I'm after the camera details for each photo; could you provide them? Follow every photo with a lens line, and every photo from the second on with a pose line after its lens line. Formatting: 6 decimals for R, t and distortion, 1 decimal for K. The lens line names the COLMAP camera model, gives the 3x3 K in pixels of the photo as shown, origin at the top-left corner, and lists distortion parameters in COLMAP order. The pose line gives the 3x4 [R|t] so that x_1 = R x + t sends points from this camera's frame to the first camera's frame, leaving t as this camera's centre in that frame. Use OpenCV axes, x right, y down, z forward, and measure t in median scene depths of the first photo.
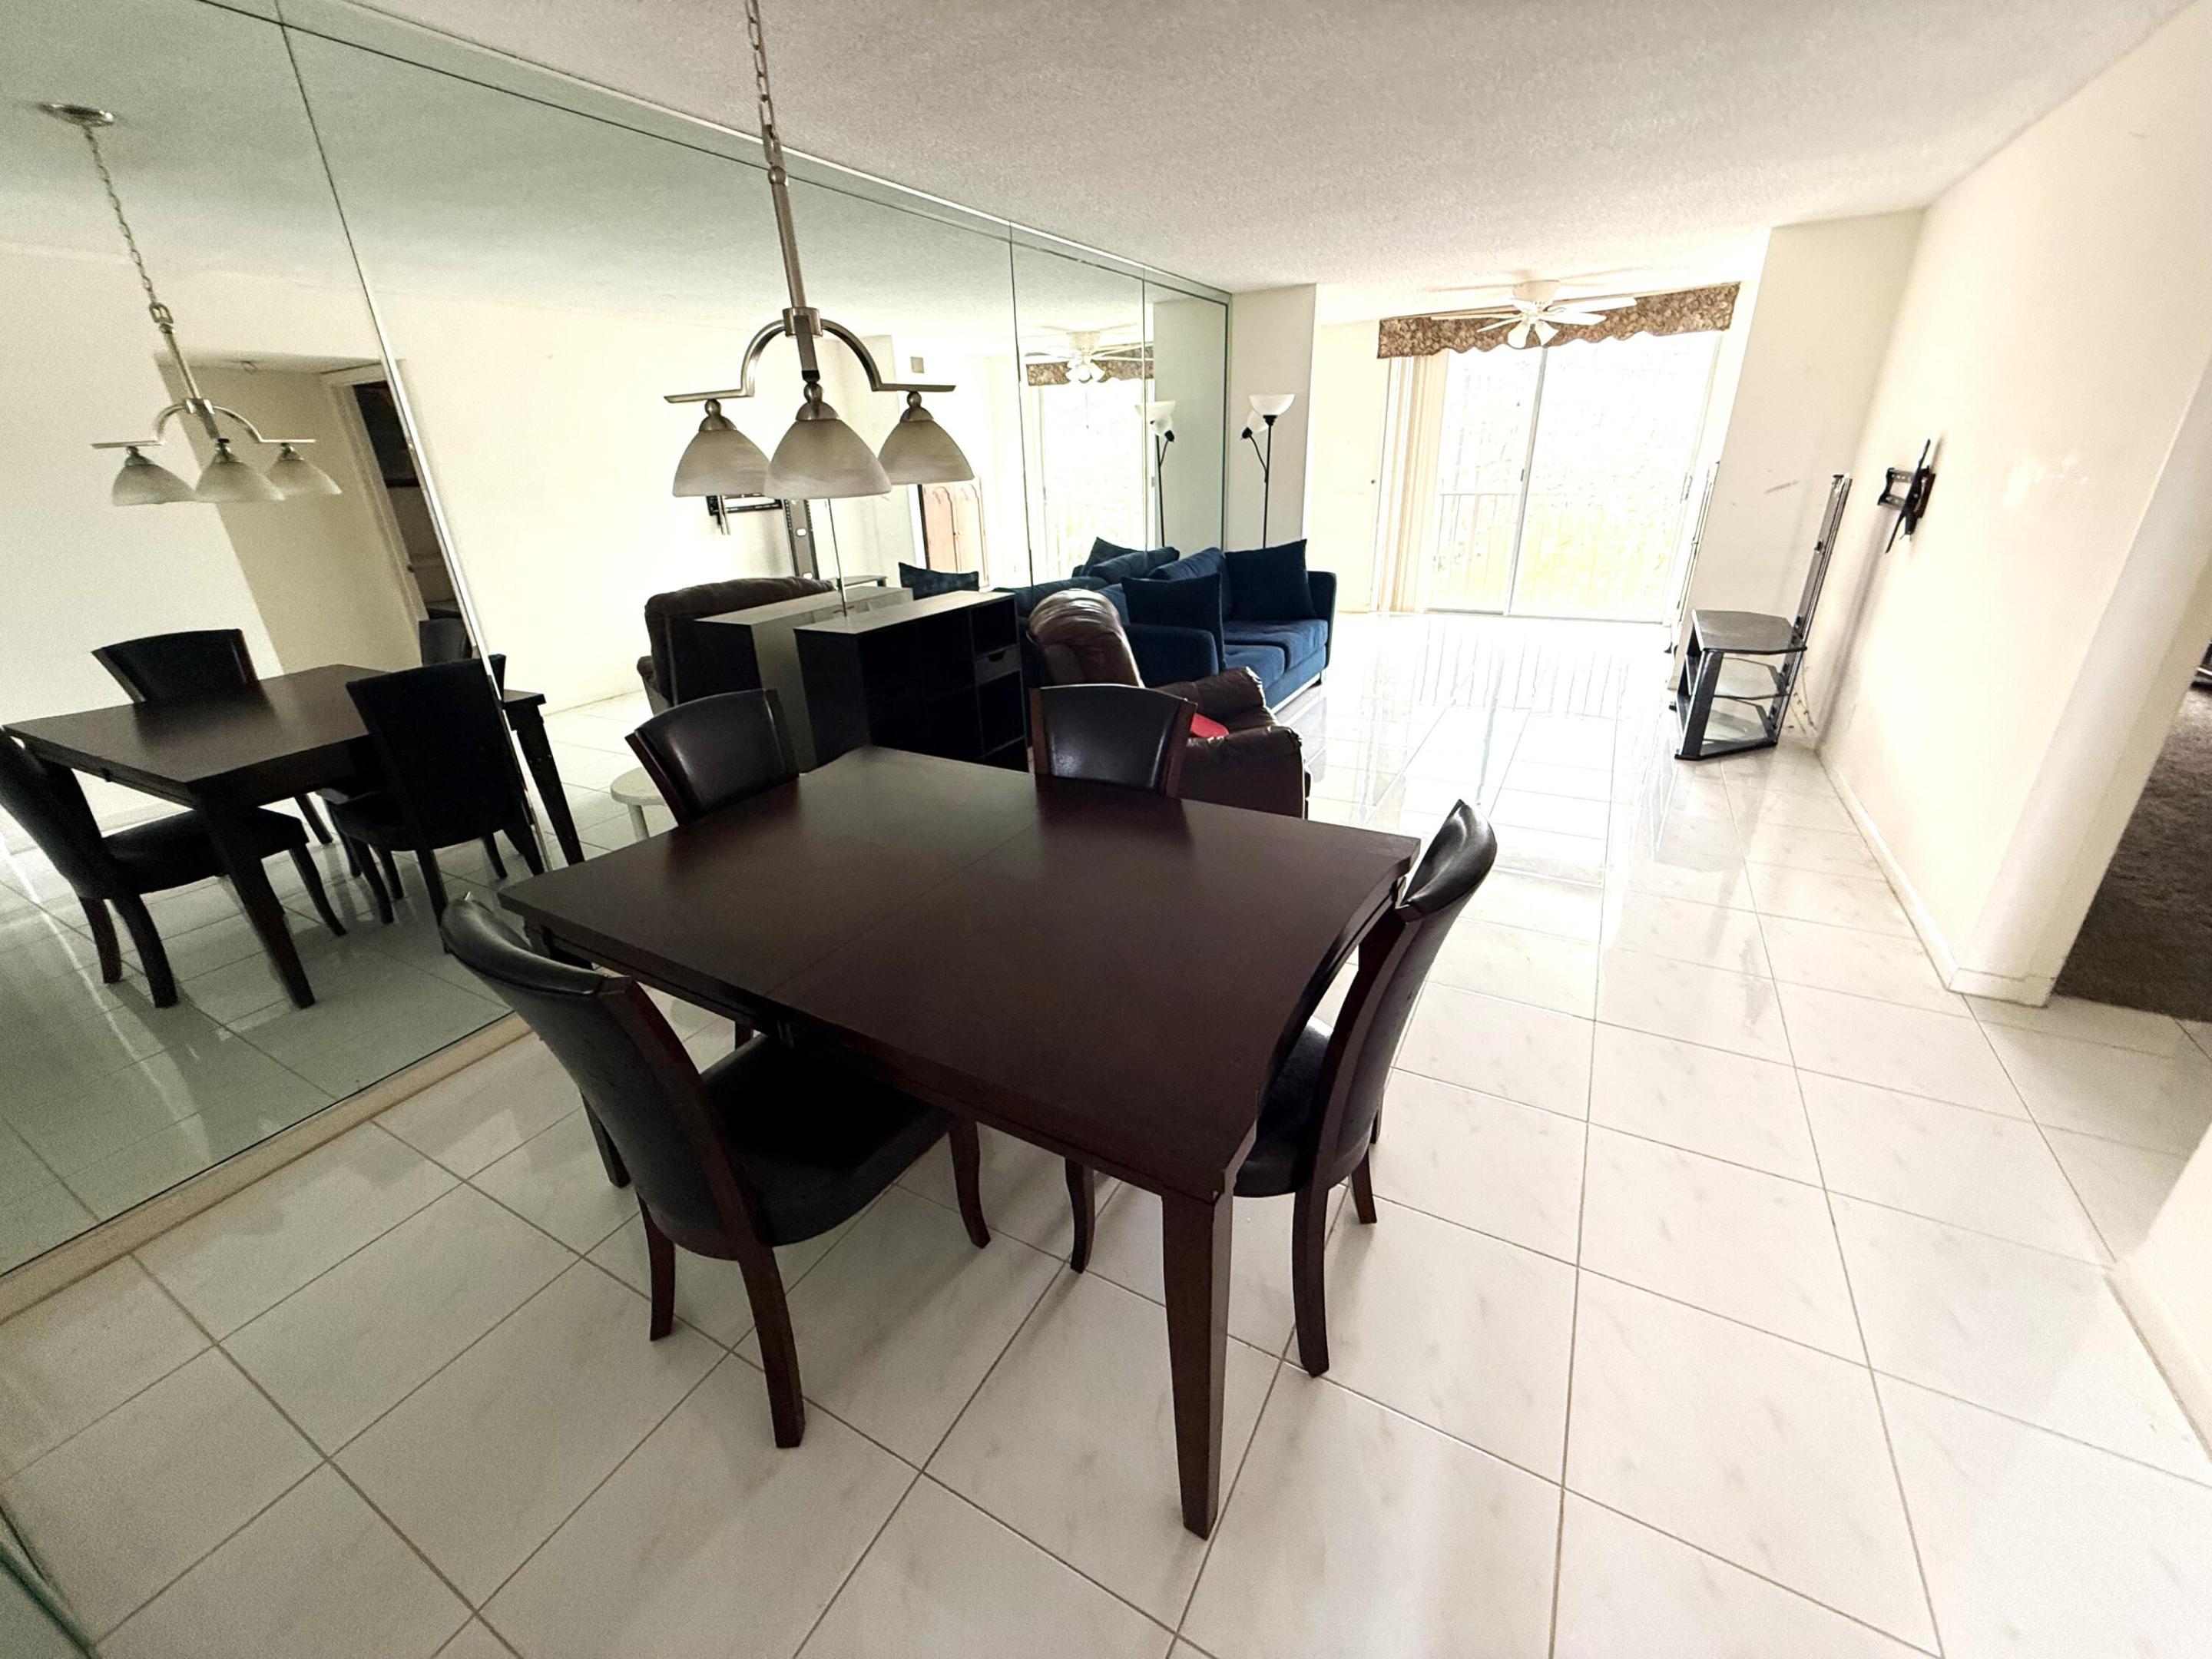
lens RADIAL K [[884.7, 0, 1103.5], [0, 884.7, 822.7], [0, 0, 1]] dist [0.009844, -0.000109]
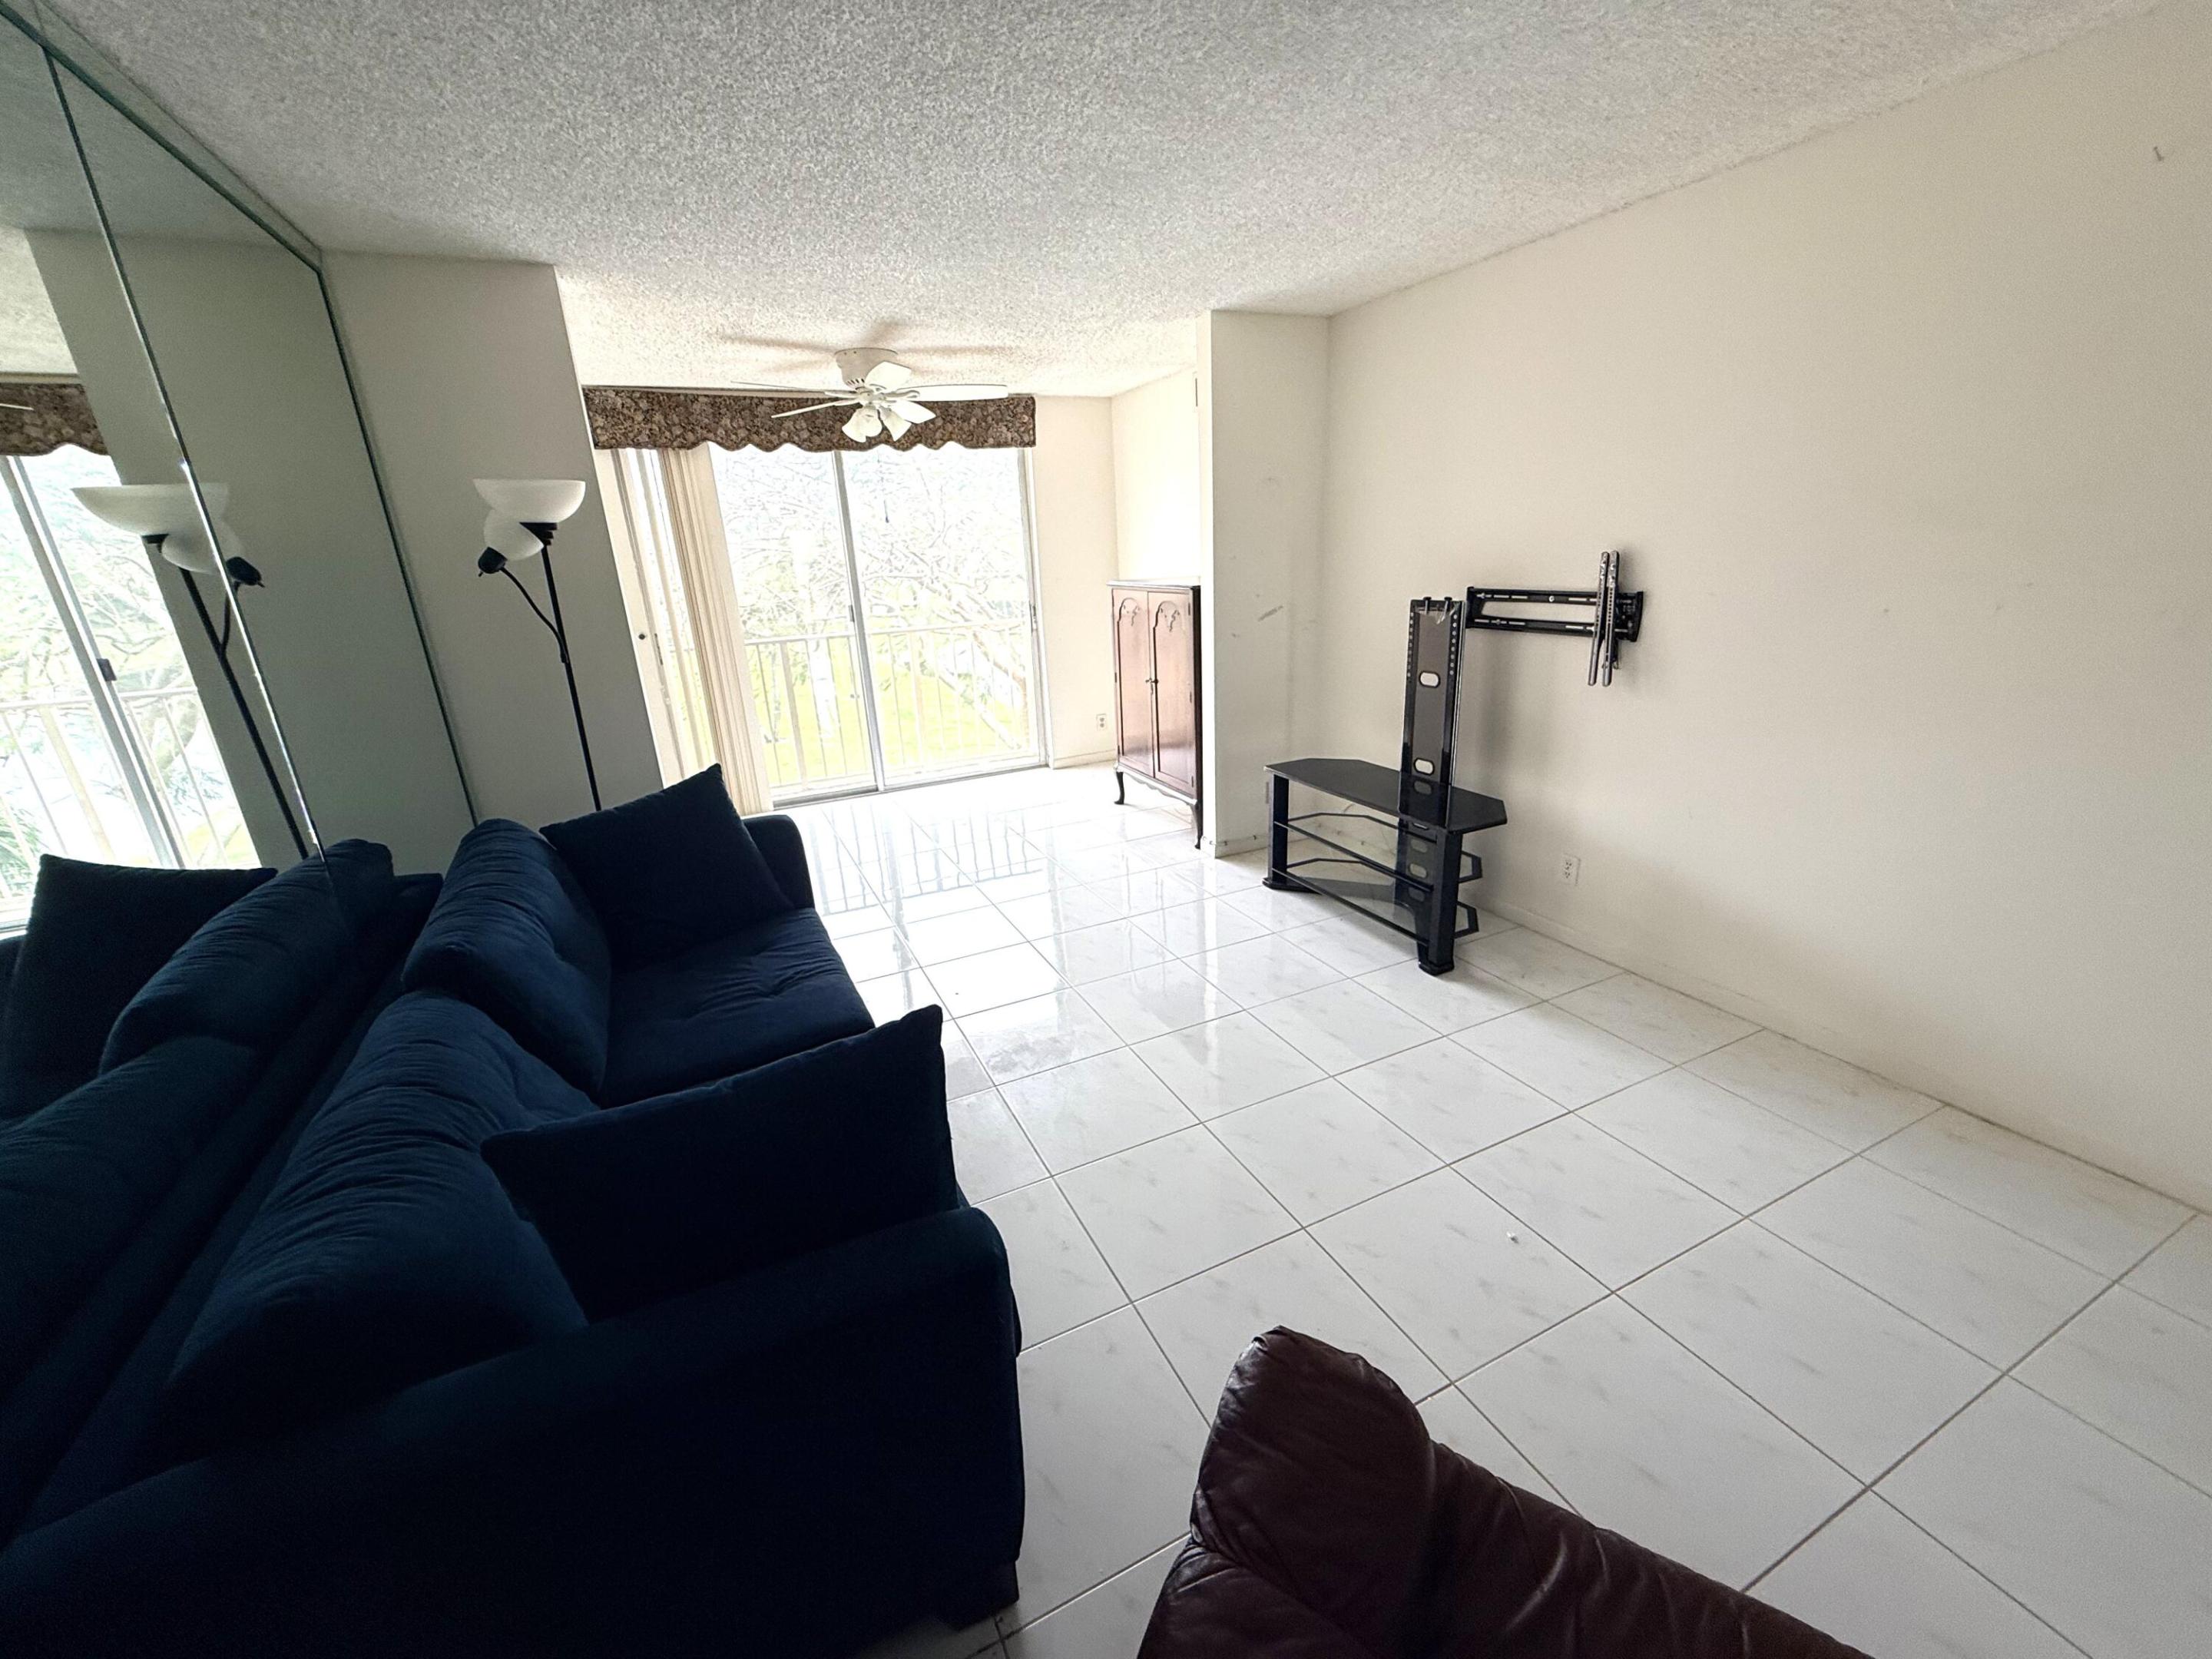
lens RADIAL K [[884.7, 0, 1096.5], [0, 884.7, 835.1], [0, 0, 1]] dist [0.009844, -0.000109]
pose [[0.587203, -0.250332, 0.769757, -0.037116], [0.341401, 0.938845, 0.044886, -0.204634], [-0.733919, 0.236439, 0.636757, 0.475066]]
